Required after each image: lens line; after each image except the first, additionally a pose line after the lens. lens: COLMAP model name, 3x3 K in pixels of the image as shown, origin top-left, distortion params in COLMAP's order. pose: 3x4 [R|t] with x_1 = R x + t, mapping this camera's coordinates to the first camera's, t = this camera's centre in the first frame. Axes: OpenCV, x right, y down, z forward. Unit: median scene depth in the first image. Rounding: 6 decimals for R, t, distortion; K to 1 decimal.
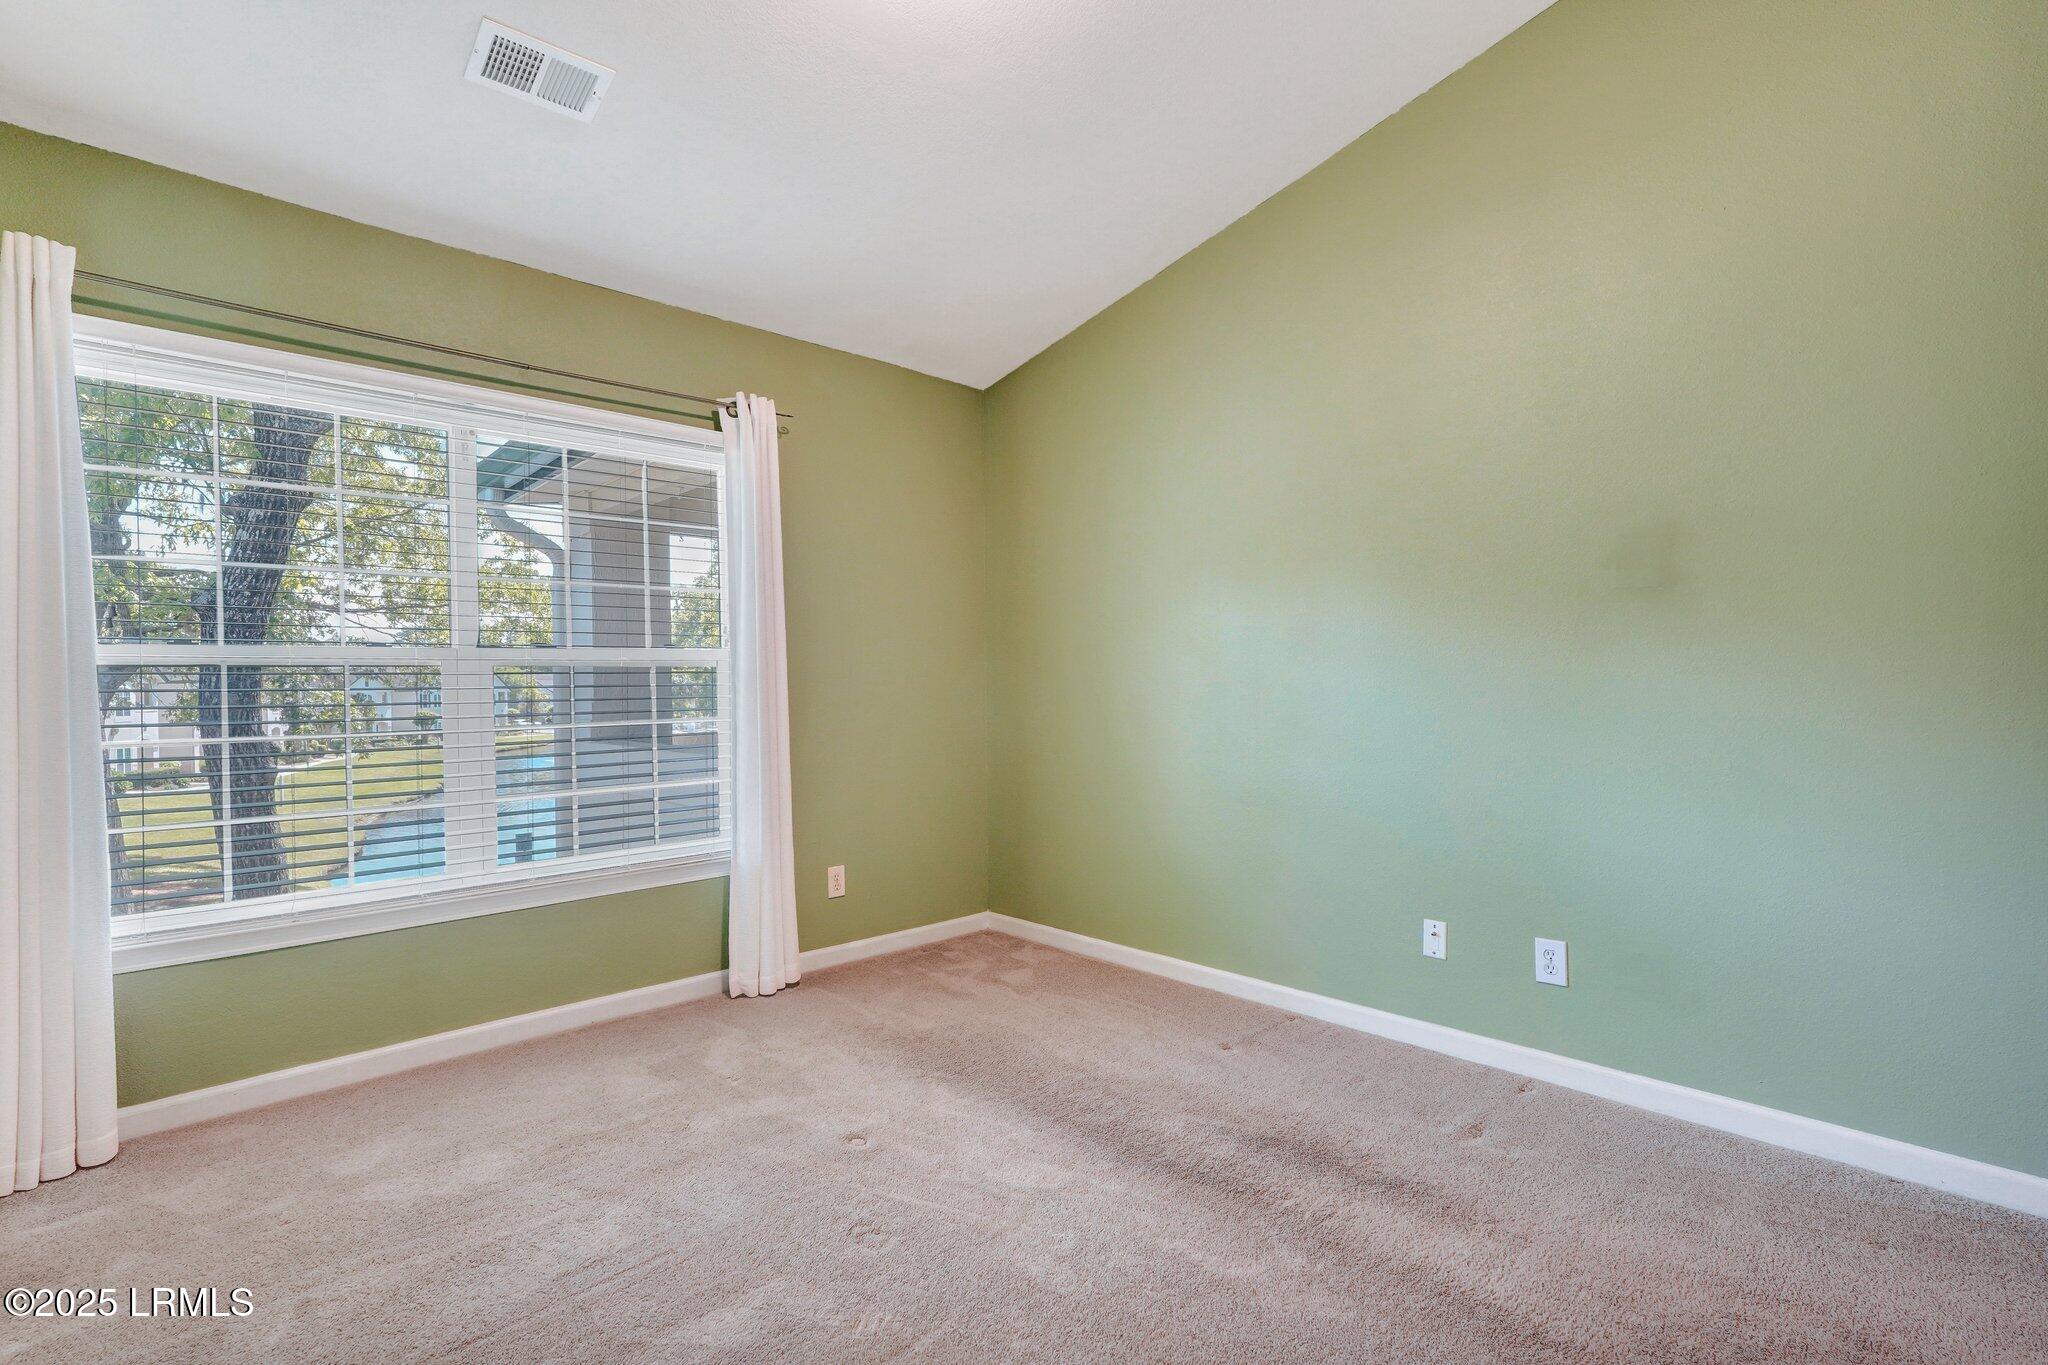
lens RADIAL K [[912.9, 0, 1014.7], [0, 912.9, 695.2], [0, 0, 1]] dist [-0.018086, 0.008573]
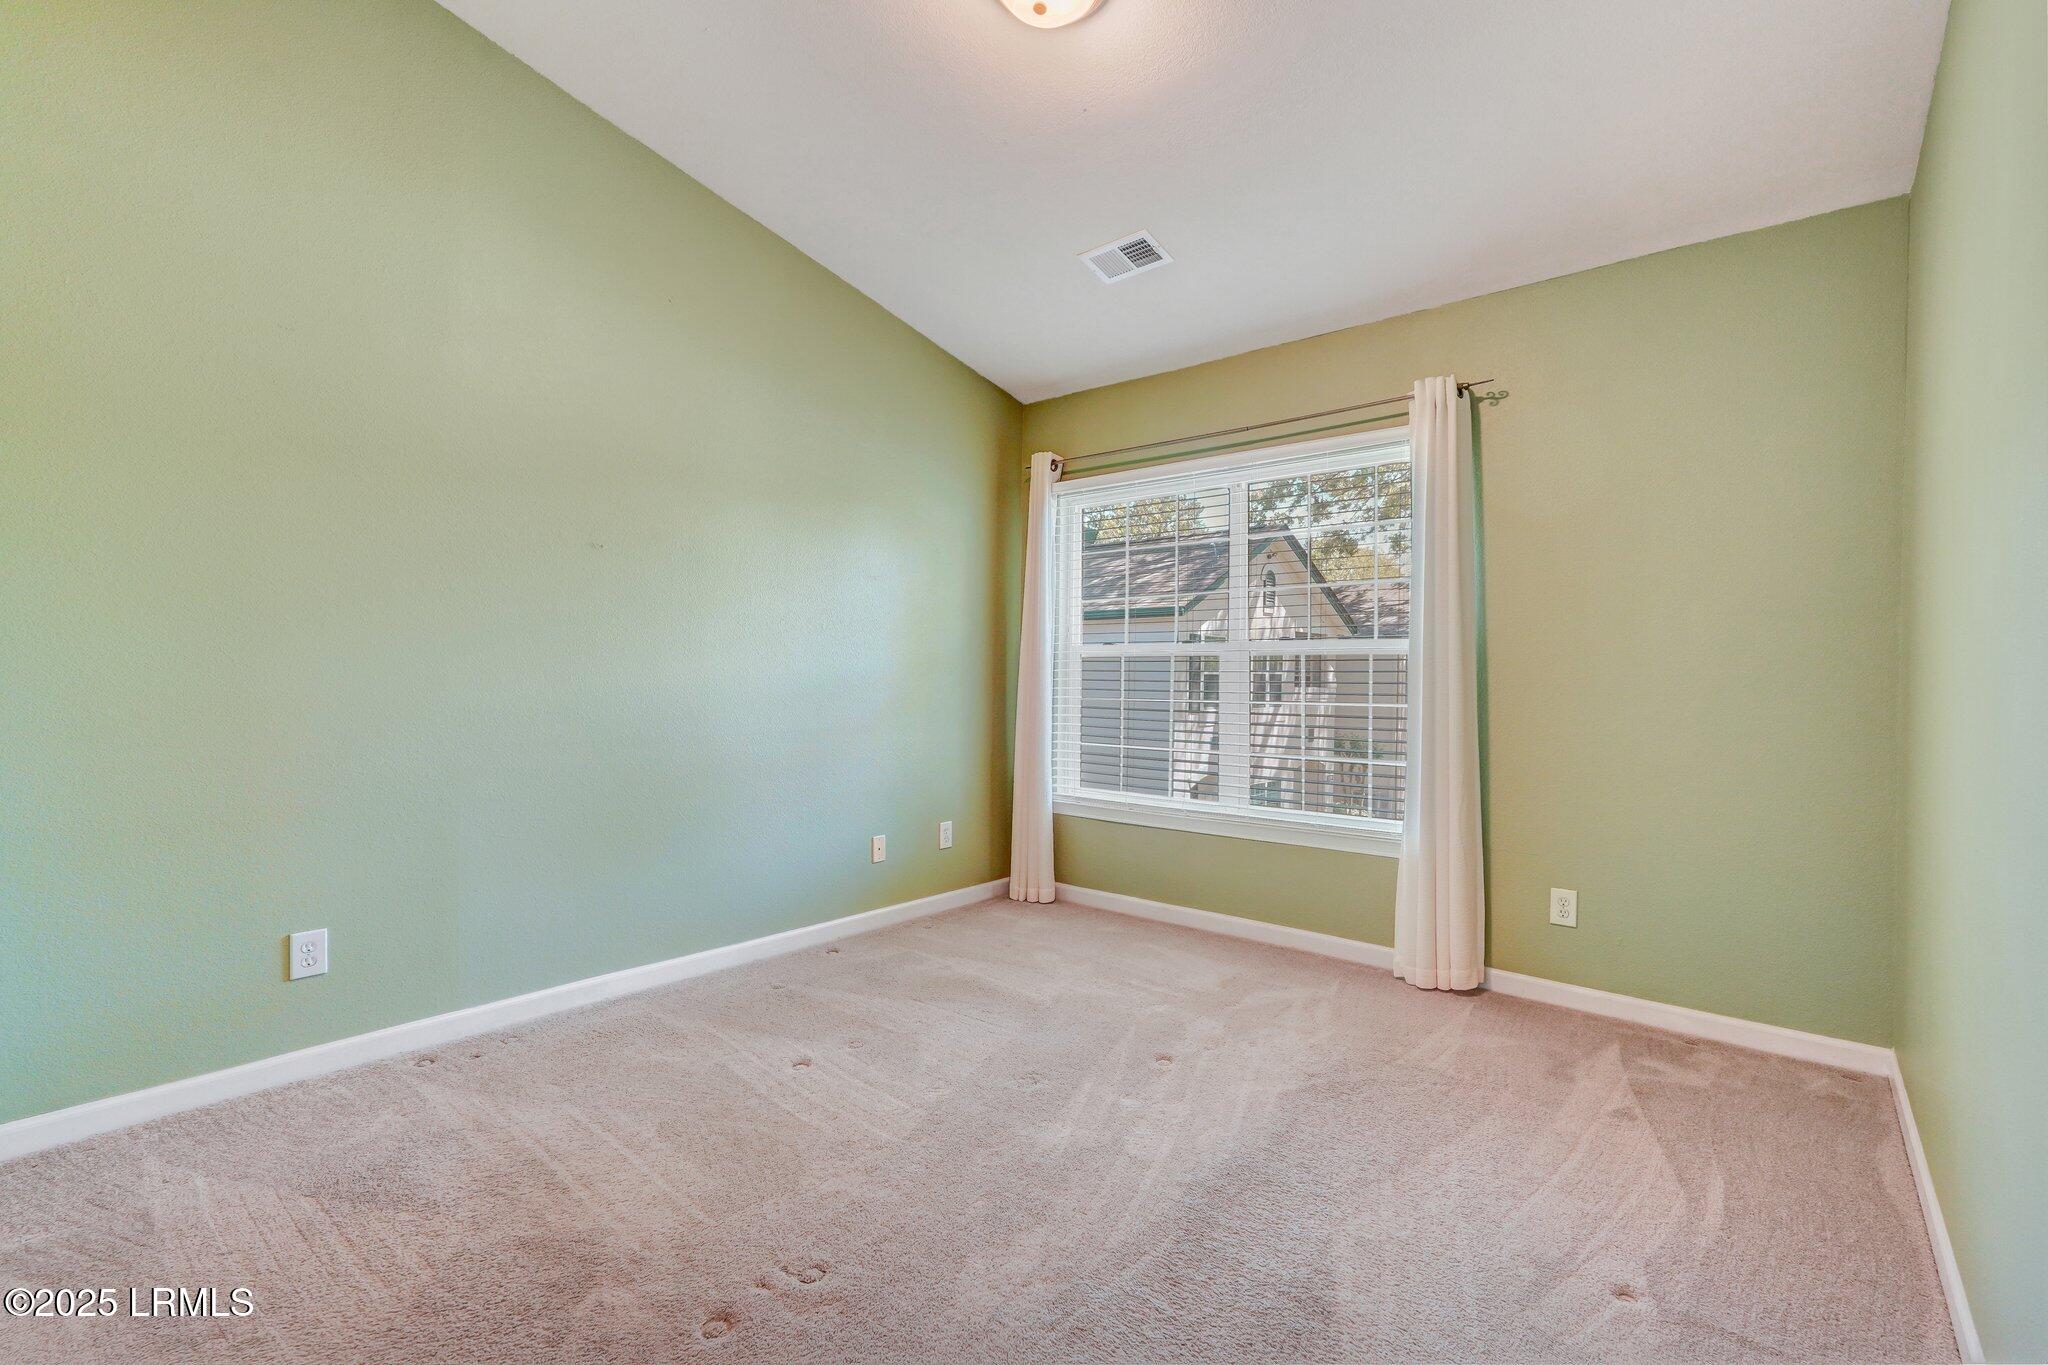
lens RADIAL K [[915.8, 0, 1021.5], [0, 915.8, 657.6], [0, 0, 1]] dist [-0.001863, 0.000997]
pose [[0.139203, -0.000514, -0.990264, 0.681918], [-0.020885, 0.999776, -0.003455, -0.014962], [0.990044, 0.021162, 0.139161, 0.454466]]
